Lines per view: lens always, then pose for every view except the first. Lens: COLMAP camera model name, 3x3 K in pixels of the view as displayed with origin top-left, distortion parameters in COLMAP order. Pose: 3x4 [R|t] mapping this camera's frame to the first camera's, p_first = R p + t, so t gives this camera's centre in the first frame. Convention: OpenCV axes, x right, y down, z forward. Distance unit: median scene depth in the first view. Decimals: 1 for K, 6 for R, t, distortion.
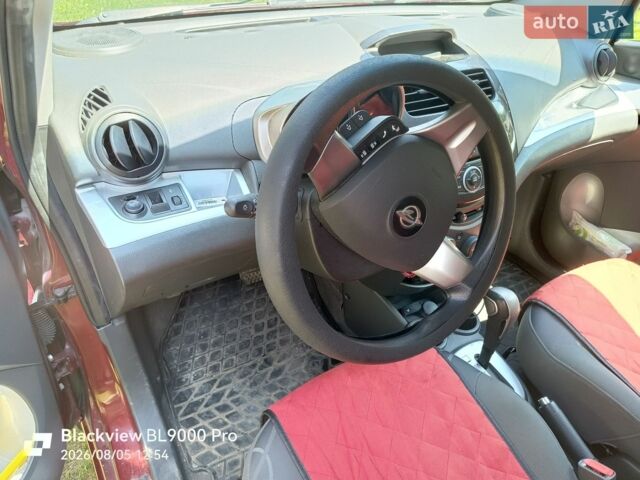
lens RADIAL K [[449.8, 0, 324.8], [0, 449.8, 240.2], [0, 0, 1]] dist [0.022580, -0.006447]
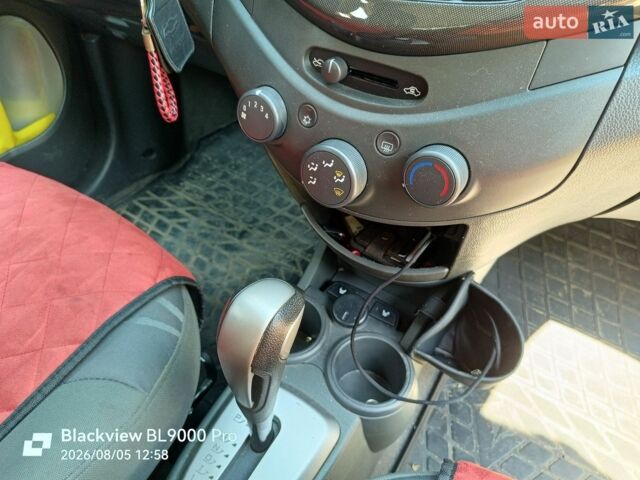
lens RADIAL K [[449.8, 0, 316.3], [0, 449.8, 239.9], [0, 0, 1]] dist [0.022580, -0.006447]
pose [[0.444748, 0.582395, -0.680452, 0.479641], [-0.547916, 0.777897, 0.307676, -0.023550], [0.708511, 0.235992, 0.665072, 0.631826]]
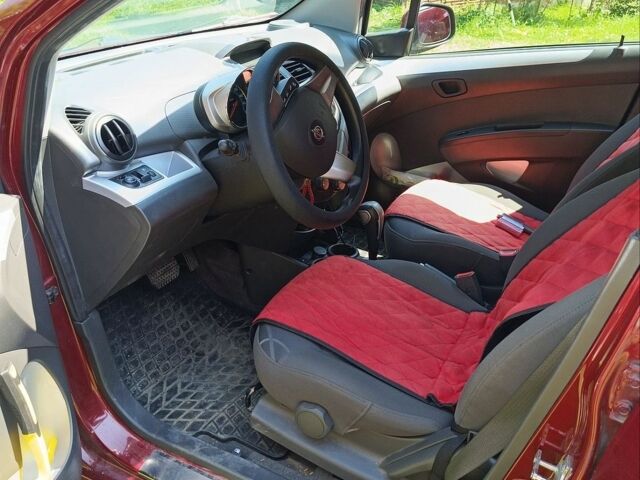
lens RADIAL K [[594.1, 0, 319.6], [0, 594.1, 238.0], [0, 0, 1]] dist [0.050543, 0.000000]
pose [[0.862195, -0.281792, 0.420967, -0.424235], [0.348677, 0.932948, -0.089627, 0.256770], [-0.367484, 0.224057, 0.902637, -0.452843]]
